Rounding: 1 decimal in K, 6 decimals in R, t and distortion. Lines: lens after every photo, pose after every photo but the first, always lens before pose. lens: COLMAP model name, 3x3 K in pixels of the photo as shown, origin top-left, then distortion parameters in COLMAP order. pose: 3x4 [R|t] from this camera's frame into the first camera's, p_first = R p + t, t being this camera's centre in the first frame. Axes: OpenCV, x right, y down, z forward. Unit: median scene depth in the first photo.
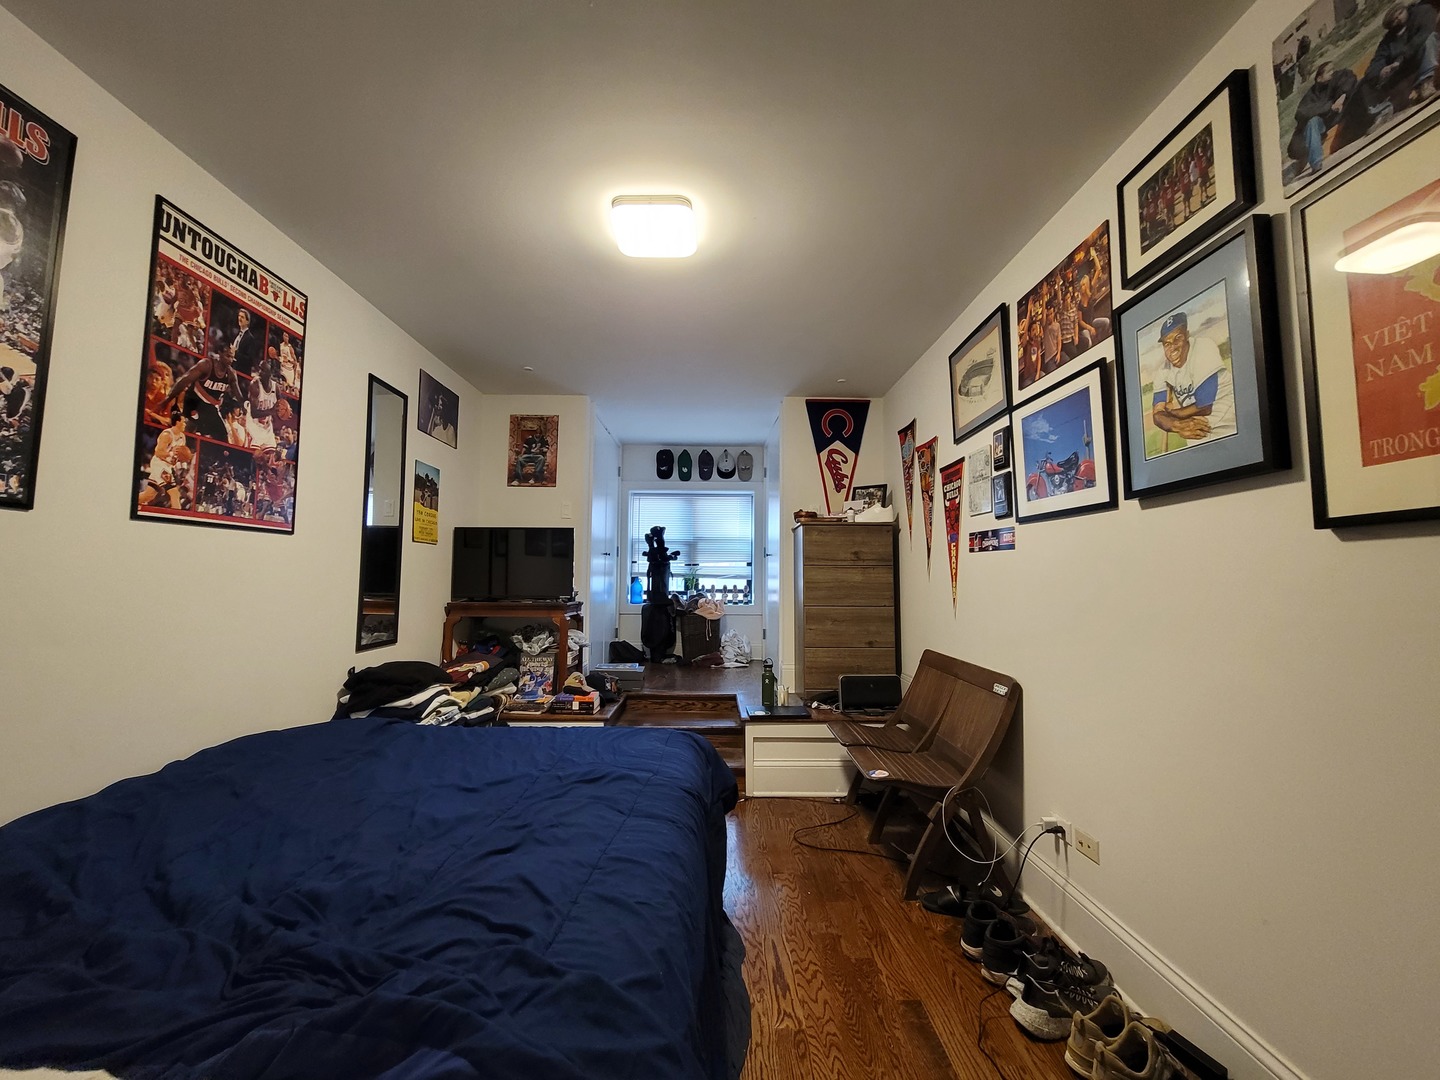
lens RADIAL K [[592.6, 0, 714.5], [0, 592.6, 537.1], [0, 0, 1]] dist [-0.004314, -0.000648]
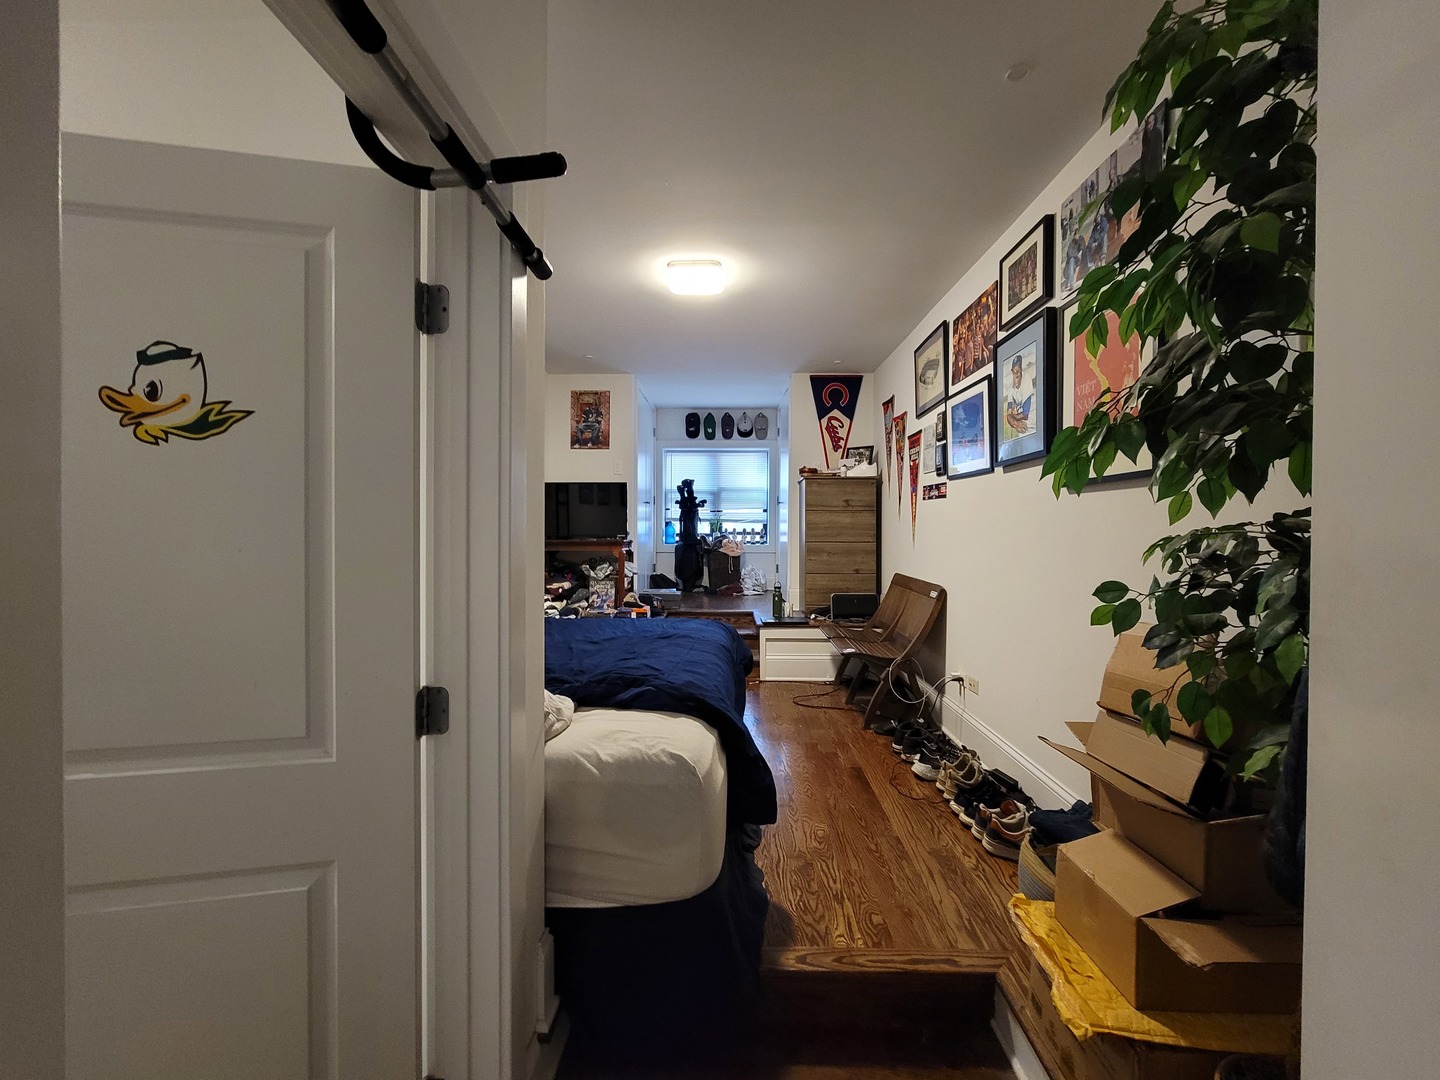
lens RADIAL K [[592.6, 0, 712.2], [0, 592.6, 540.5], [0, 0, 1]] dist [-0.004314, -0.000648]
pose [[0.999341, -0.003089, -0.036174, -0.007516], [0.006466, 0.995589, 0.093600, -0.011909], [0.035725, -0.093773, 0.994952, -0.374979]]
